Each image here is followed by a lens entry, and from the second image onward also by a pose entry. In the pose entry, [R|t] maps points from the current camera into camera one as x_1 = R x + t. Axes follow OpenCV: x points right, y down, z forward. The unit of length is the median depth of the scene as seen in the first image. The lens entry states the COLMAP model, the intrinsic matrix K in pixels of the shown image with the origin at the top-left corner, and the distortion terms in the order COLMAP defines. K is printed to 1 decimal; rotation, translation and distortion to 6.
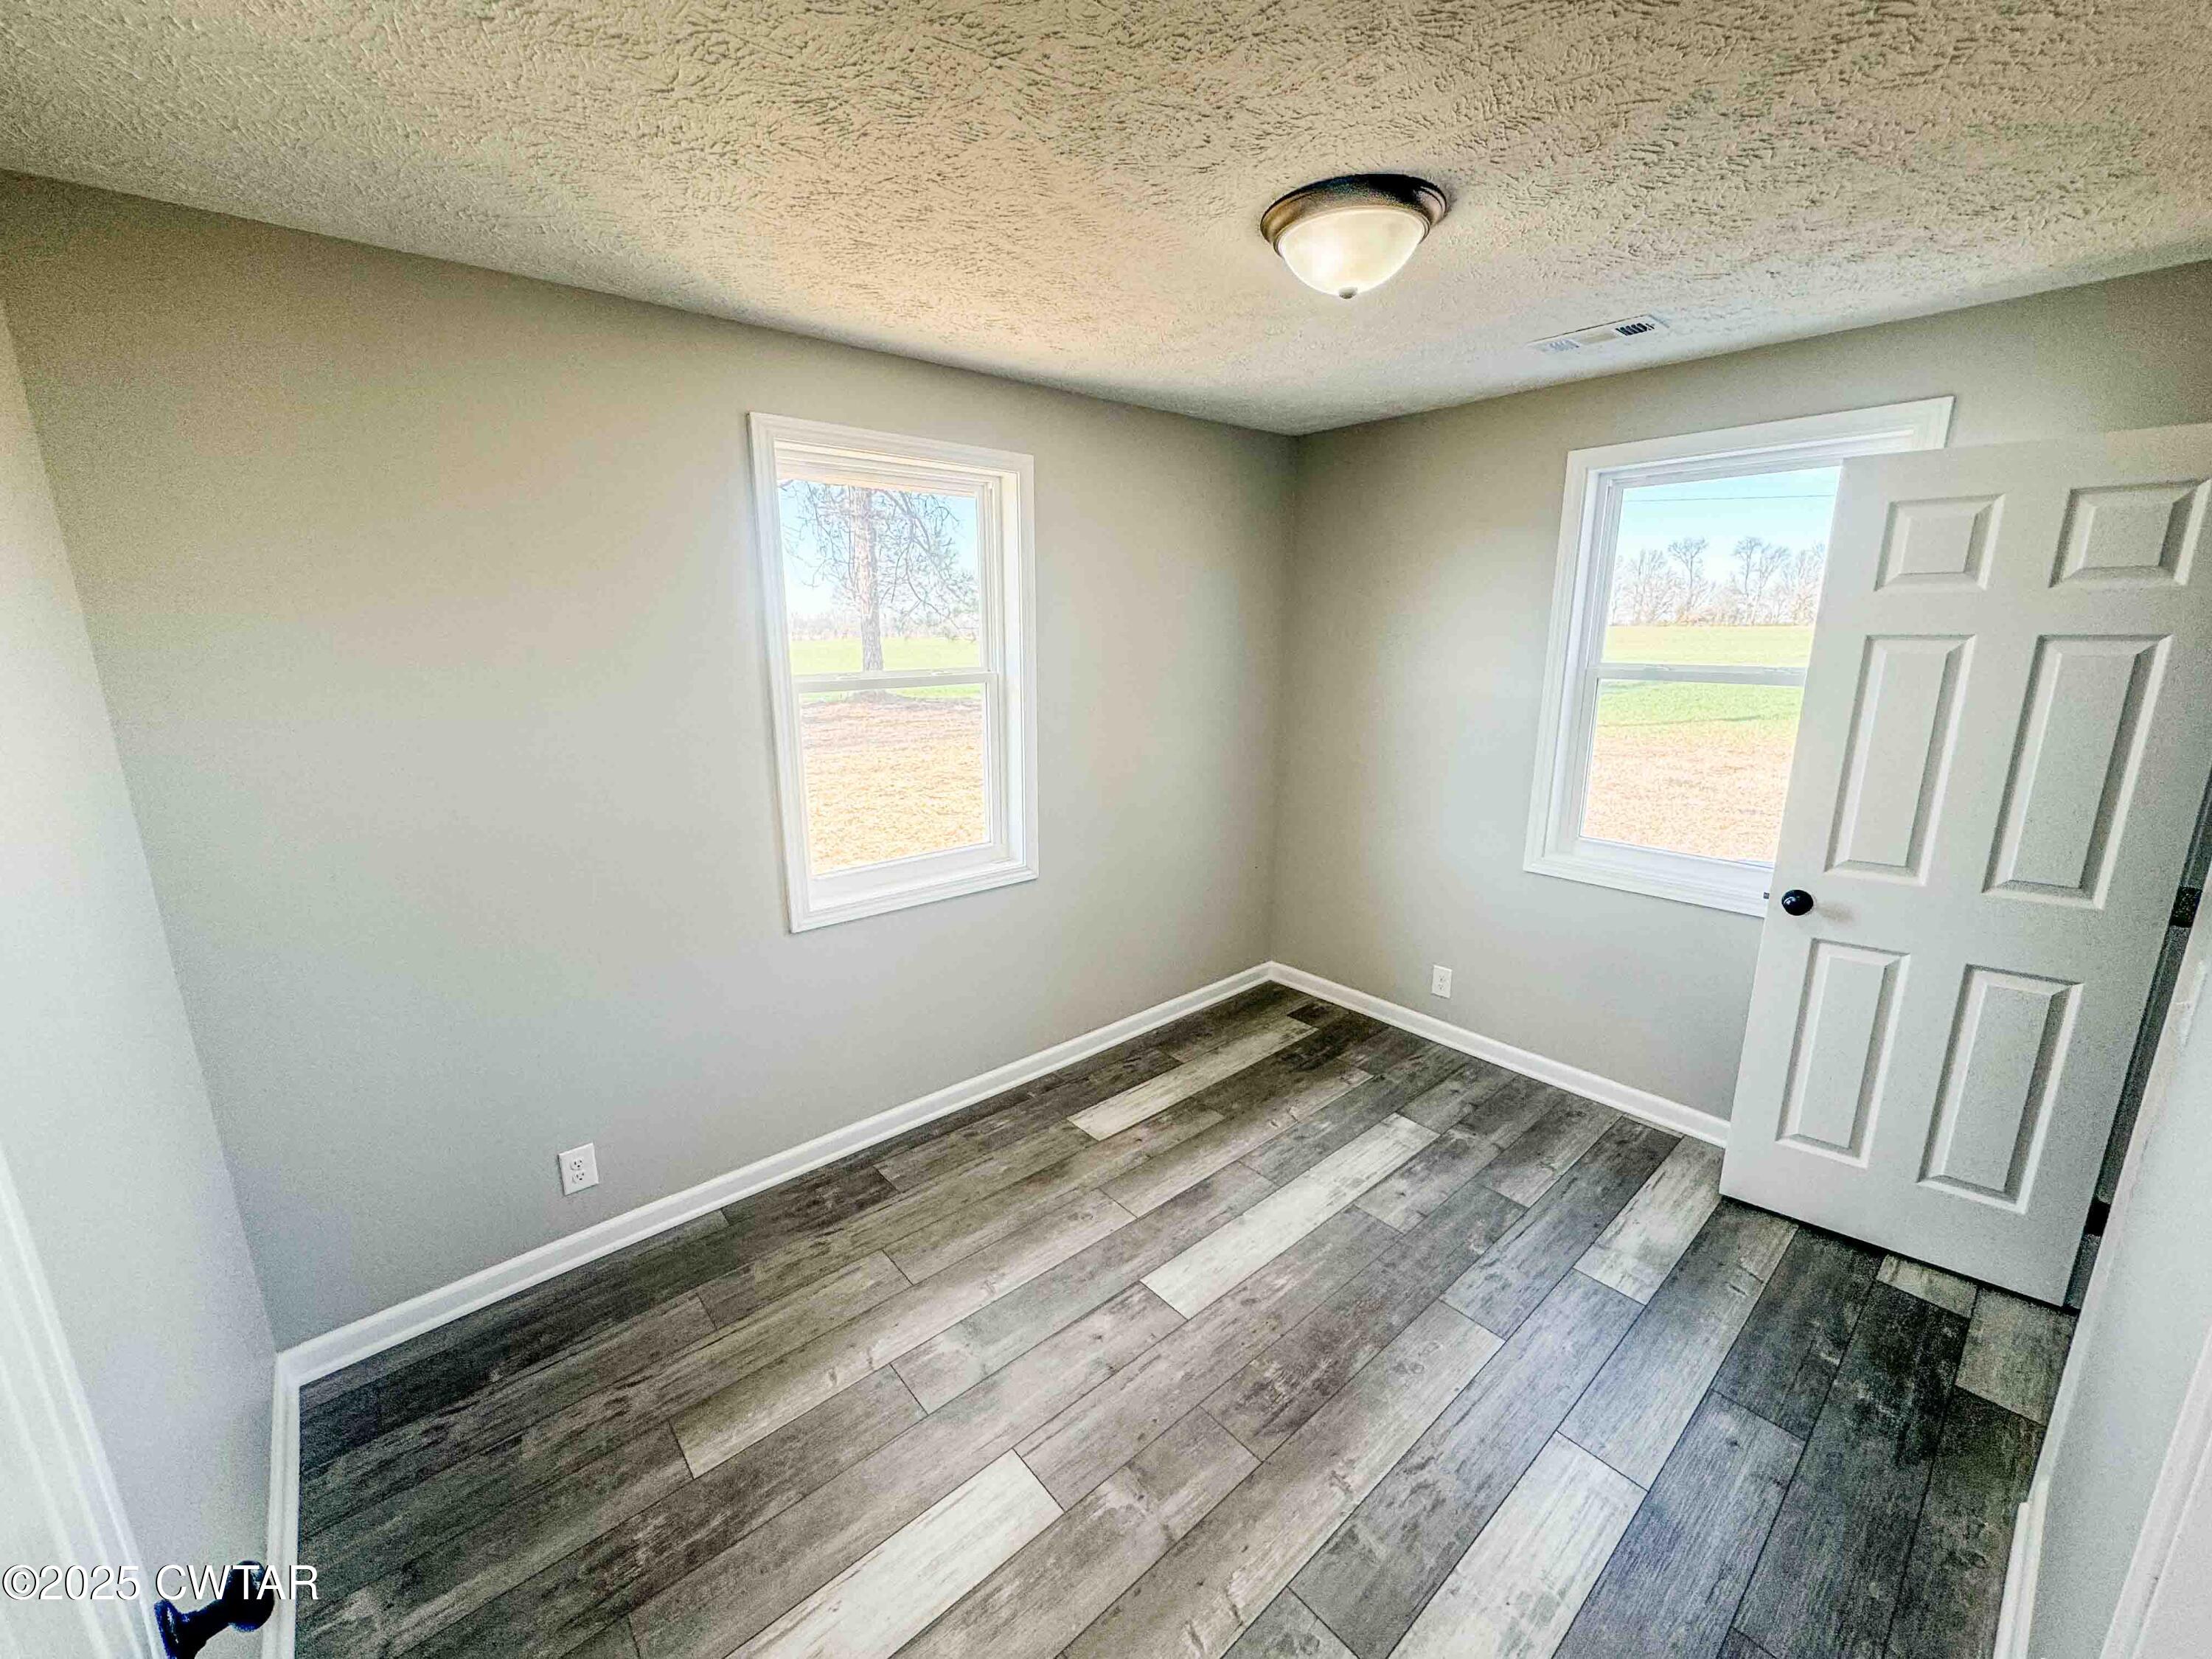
lens RADIAL K [[886.1, 0, 1114.4], [0, 886.1, 827.7], [0, 0, 1]] dist [-0.000548, 0.000025]
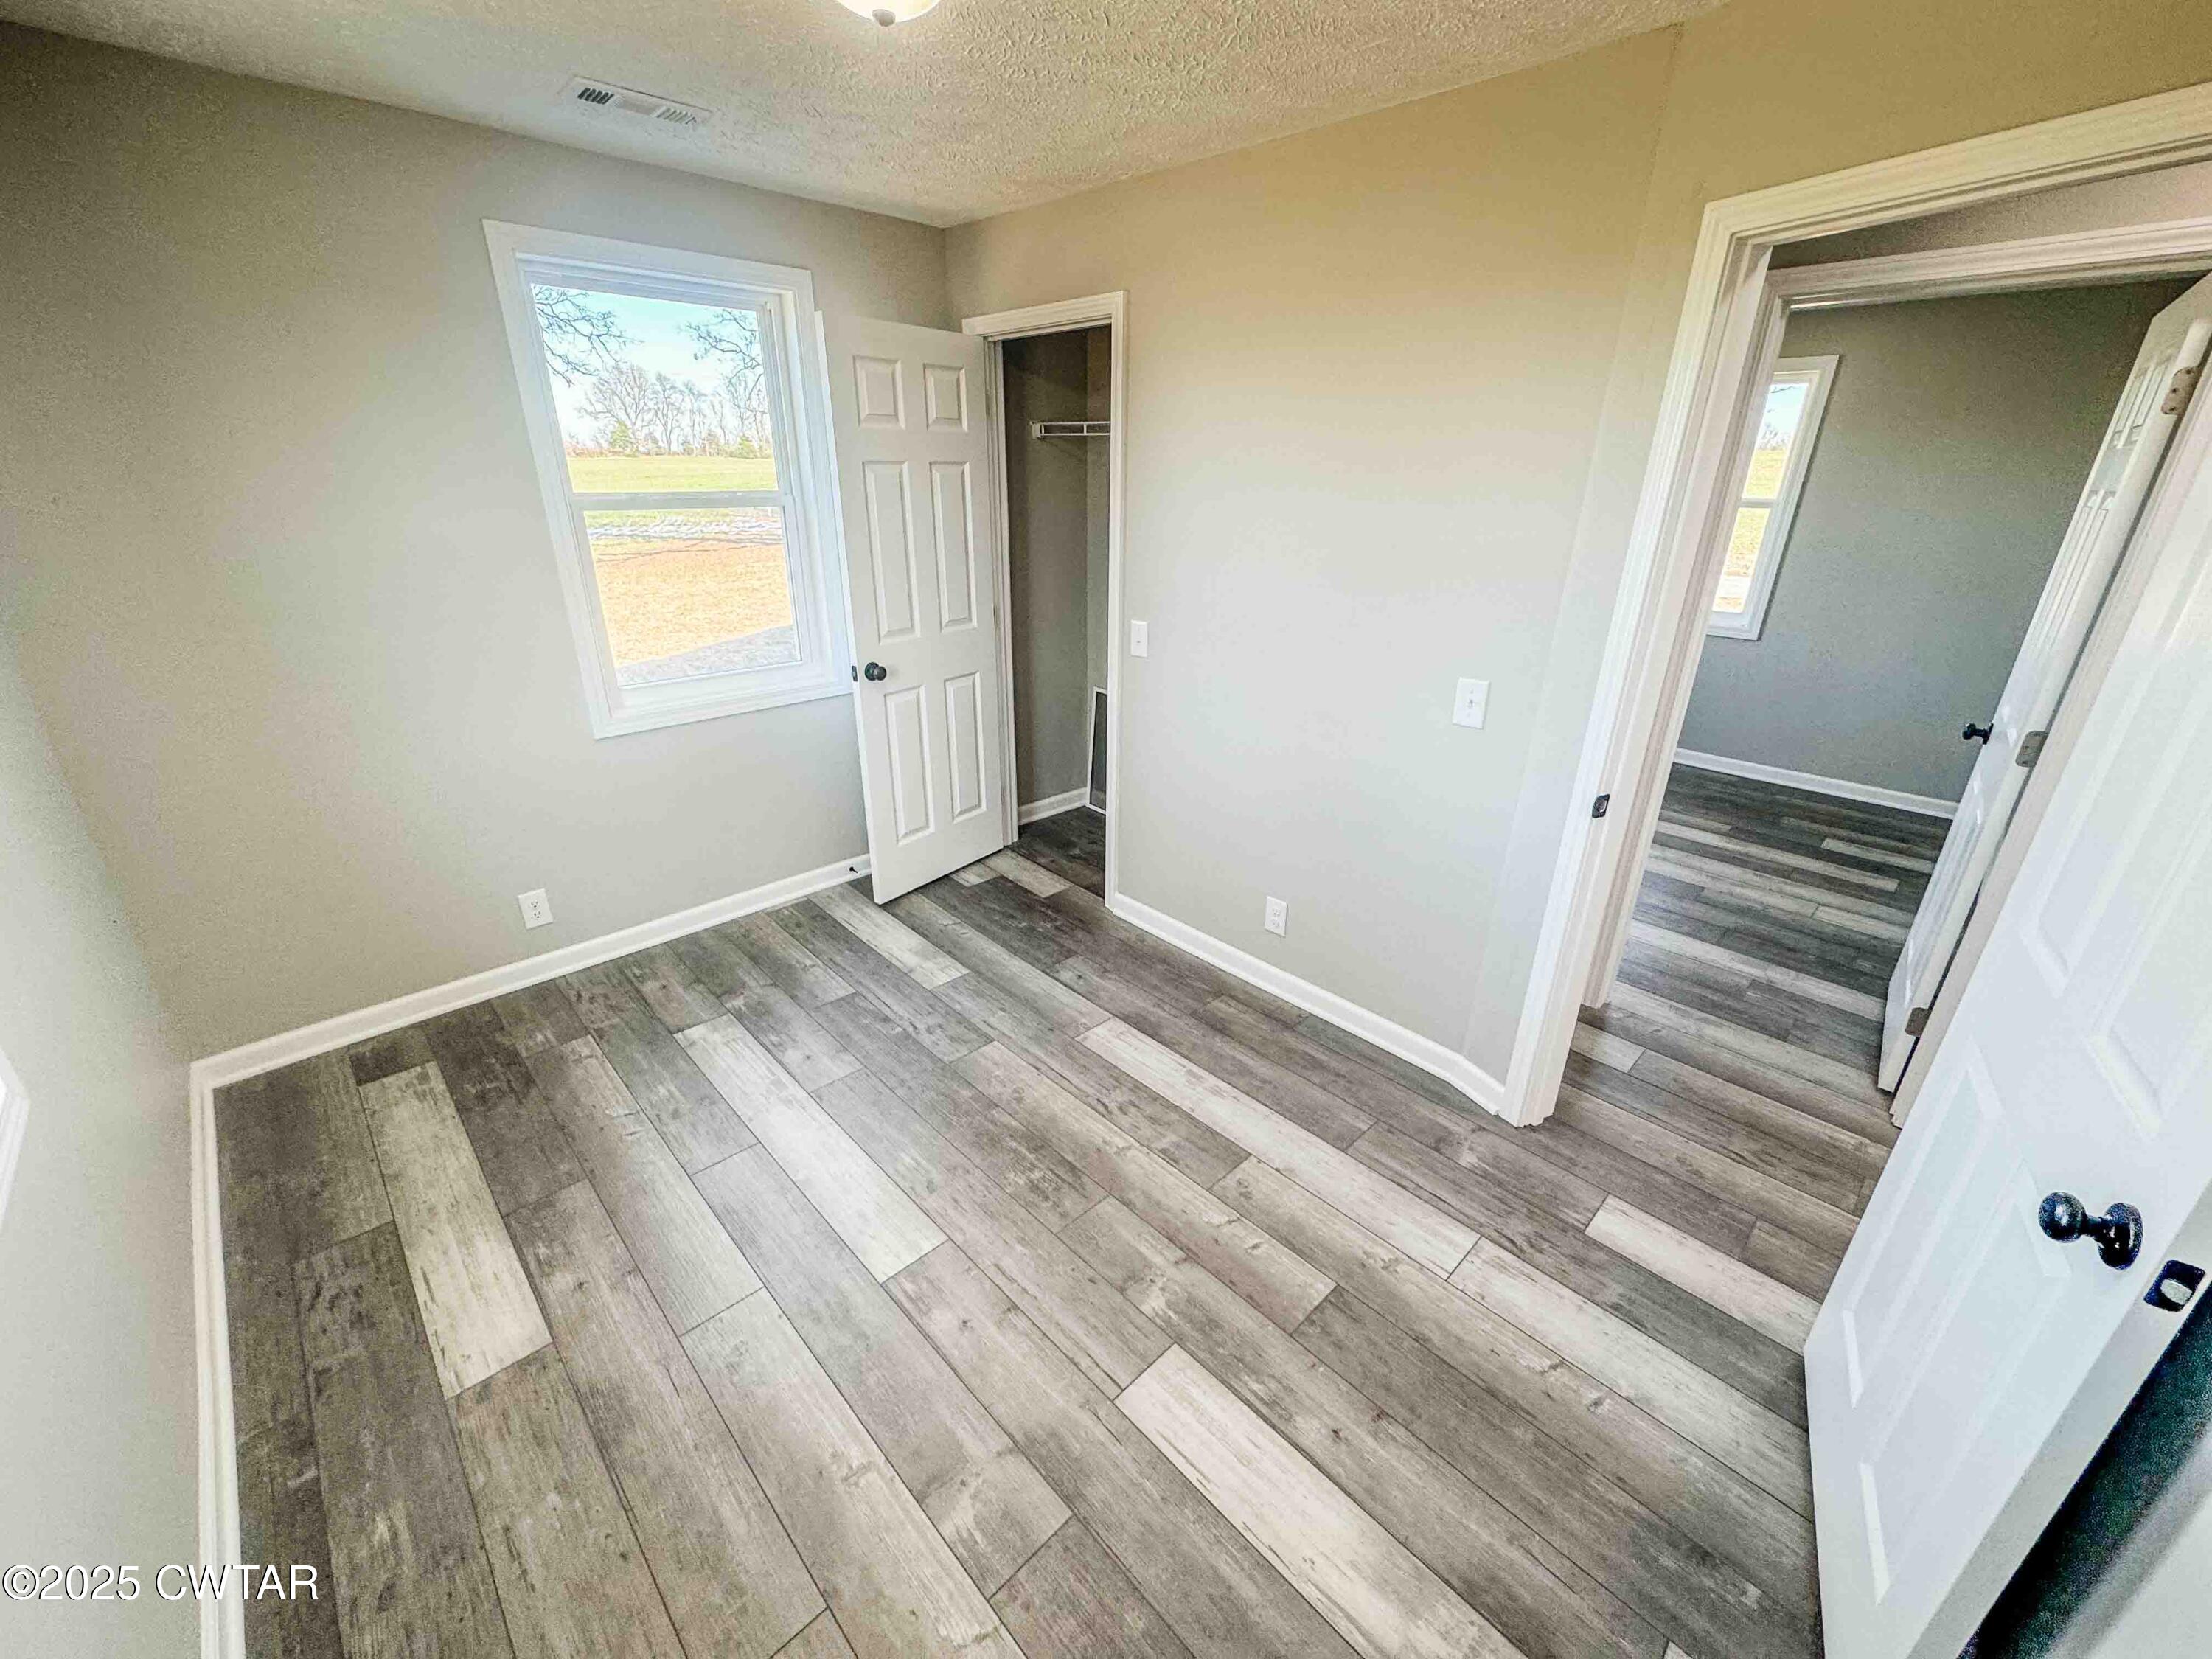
lens RADIAL K [[886.1, 0, 1091.1], [0, 886.1, 831.0], [0, 0, 1]] dist [-0.000548, 0.000025]
pose [[-0.049207, -0.376607, 0.925065, -0.600614], [0.215110, 0.900456, 0.378030, -0.141075], [-0.975349, 0.217592, 0.036703, 0.705953]]
